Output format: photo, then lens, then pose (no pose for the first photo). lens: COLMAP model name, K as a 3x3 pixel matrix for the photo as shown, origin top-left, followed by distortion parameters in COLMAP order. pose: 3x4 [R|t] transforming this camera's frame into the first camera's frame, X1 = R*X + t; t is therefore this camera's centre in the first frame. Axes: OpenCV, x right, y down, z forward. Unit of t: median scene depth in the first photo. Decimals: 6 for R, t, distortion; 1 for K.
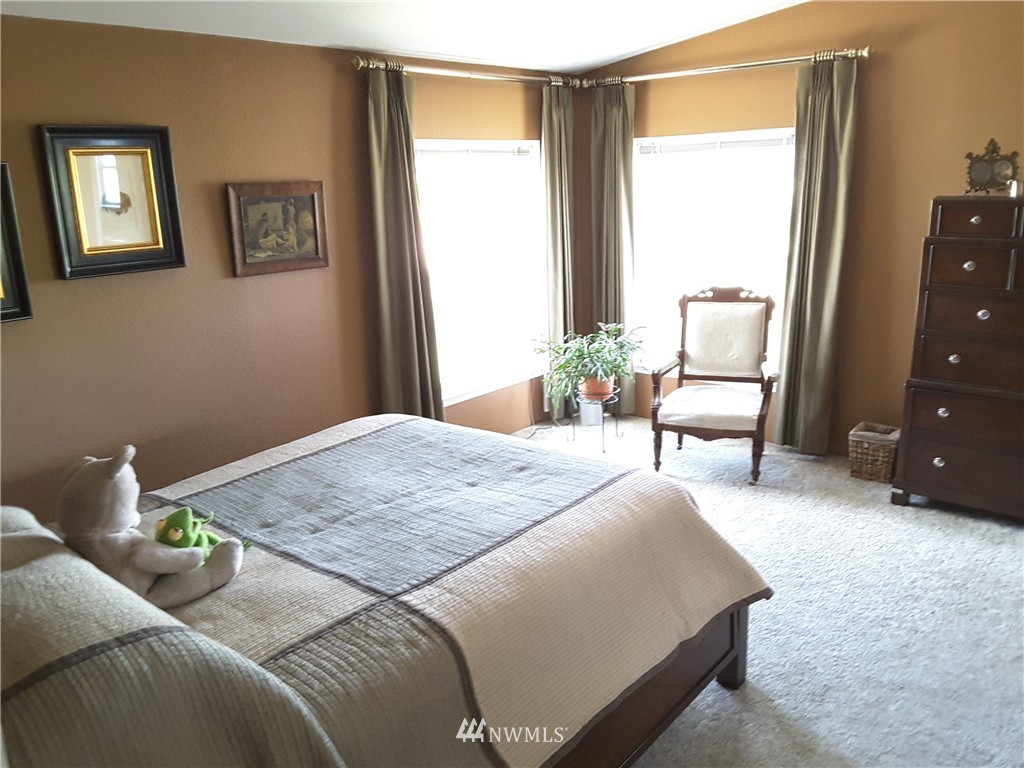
lens RADIAL K [[833.1, 0, 514.3], [0, 833.1, 382.0], [0, 0, 1]] dist [0.075459, -0.107483]
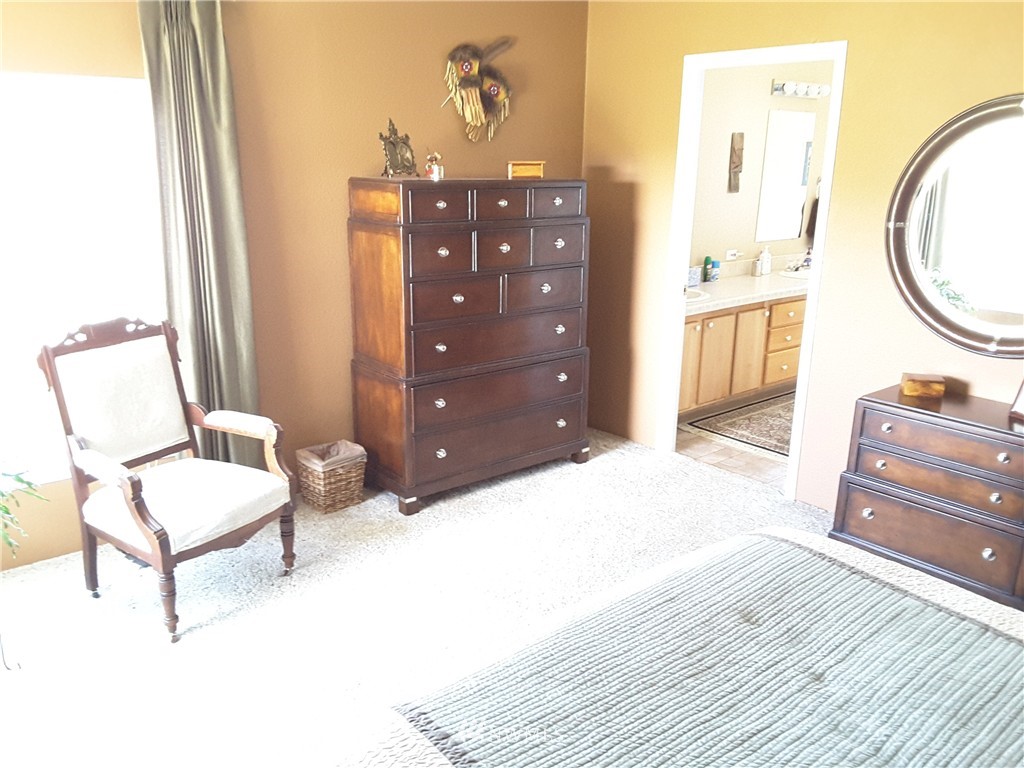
lens RADIAL K [[833.1, 0, 515.8], [0, 833.1, 390.4], [0, 0, 1]] dist [0.075459, -0.107483]
pose [[0.132593, -0.239181, 0.961879, -0.355489], [0.214696, 0.954339, 0.207711, -0.139665], [-0.967639, 0.178970, 0.177890, 0.645146]]
